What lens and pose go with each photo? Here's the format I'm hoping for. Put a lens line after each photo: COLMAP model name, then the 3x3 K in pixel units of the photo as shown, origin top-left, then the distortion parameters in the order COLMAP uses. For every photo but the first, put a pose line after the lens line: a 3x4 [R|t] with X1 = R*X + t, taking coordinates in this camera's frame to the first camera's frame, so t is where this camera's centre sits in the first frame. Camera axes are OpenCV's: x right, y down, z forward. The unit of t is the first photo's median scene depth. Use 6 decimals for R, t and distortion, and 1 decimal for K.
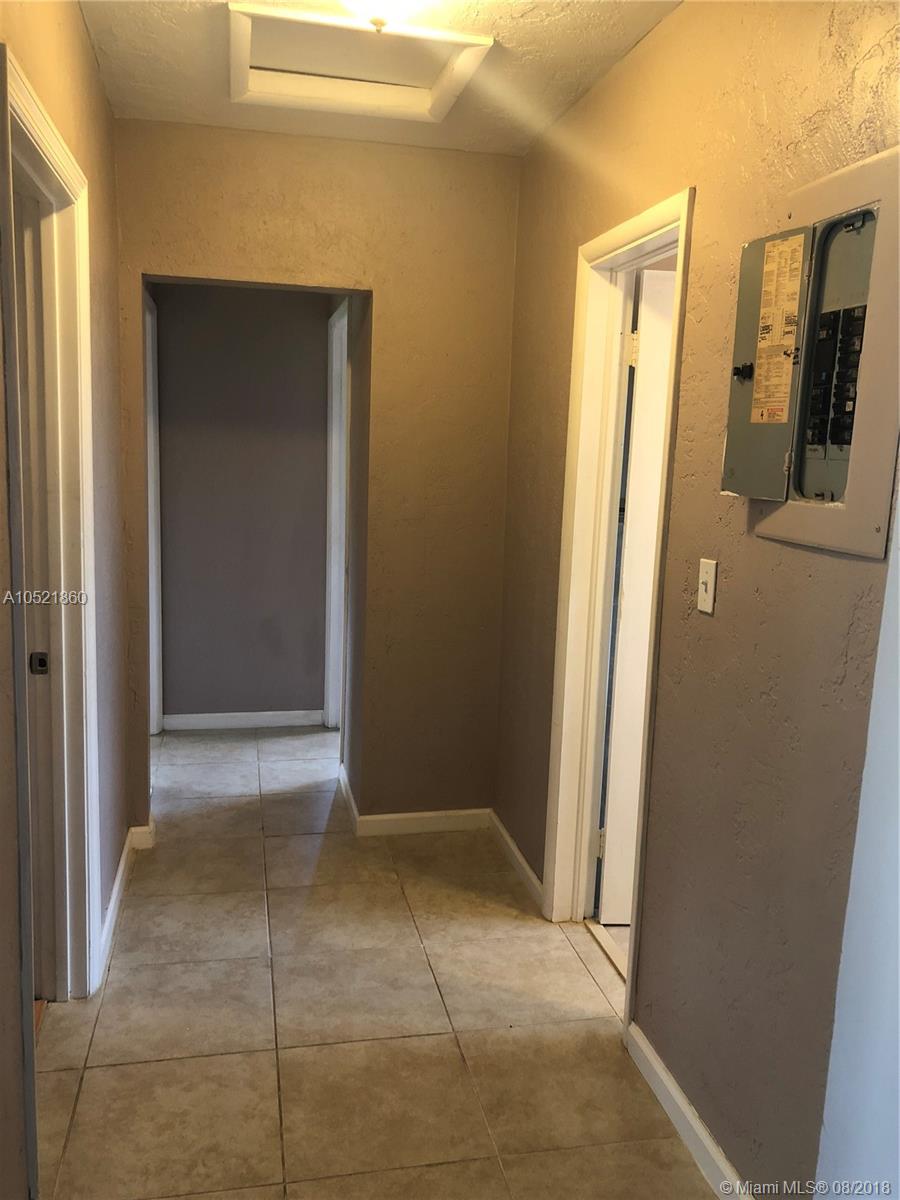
lens RADIAL K [[989.4, 0, 451.3], [0, 989.4, 591.8], [0, 0, 1]] dist [0.026464, -0.006663]
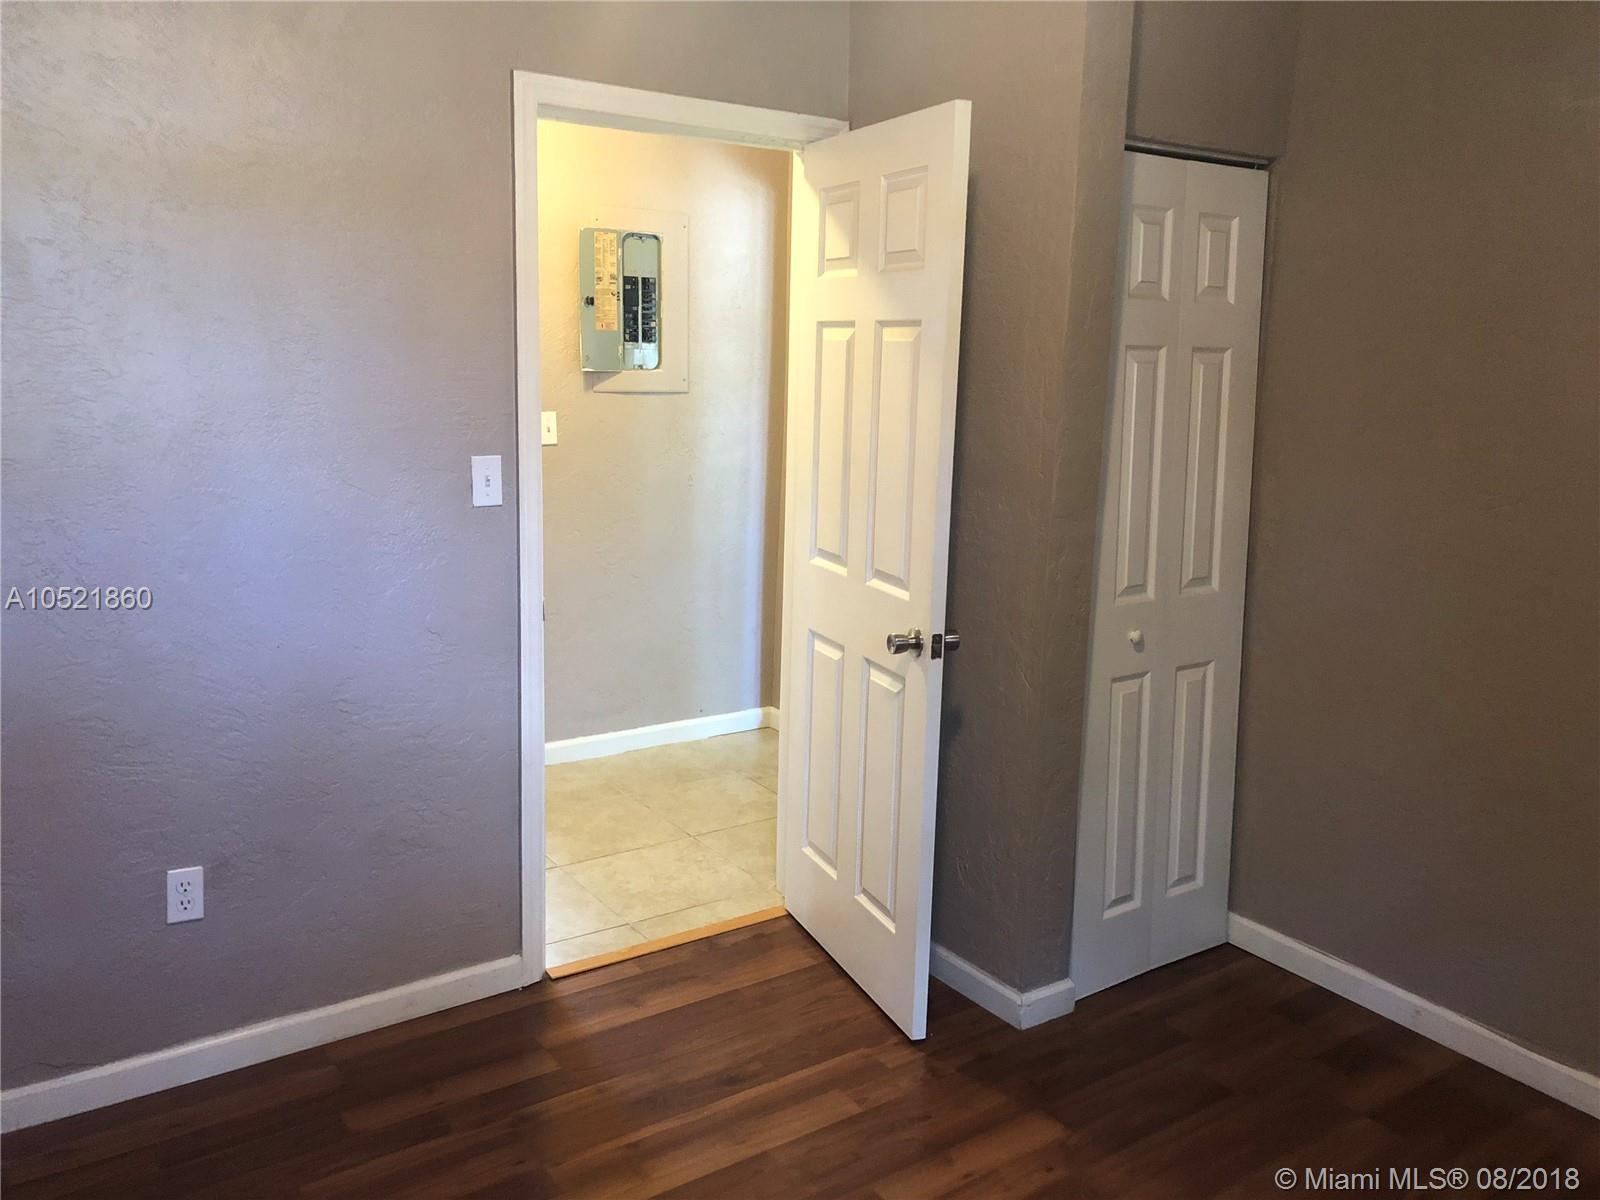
lens RADIAL K [[1319.2, 0, 800.0], [0, 1319.2, 600.0], [0, 0, 1]] dist [0.026464, -0.006663]
pose [[-0.383541, -0.224995, 0.895697, -2.176849], [0.094662, 0.955183, 0.280472, -0.349052], [-0.918660, 0.192361, -0.345053, 1.624624]]
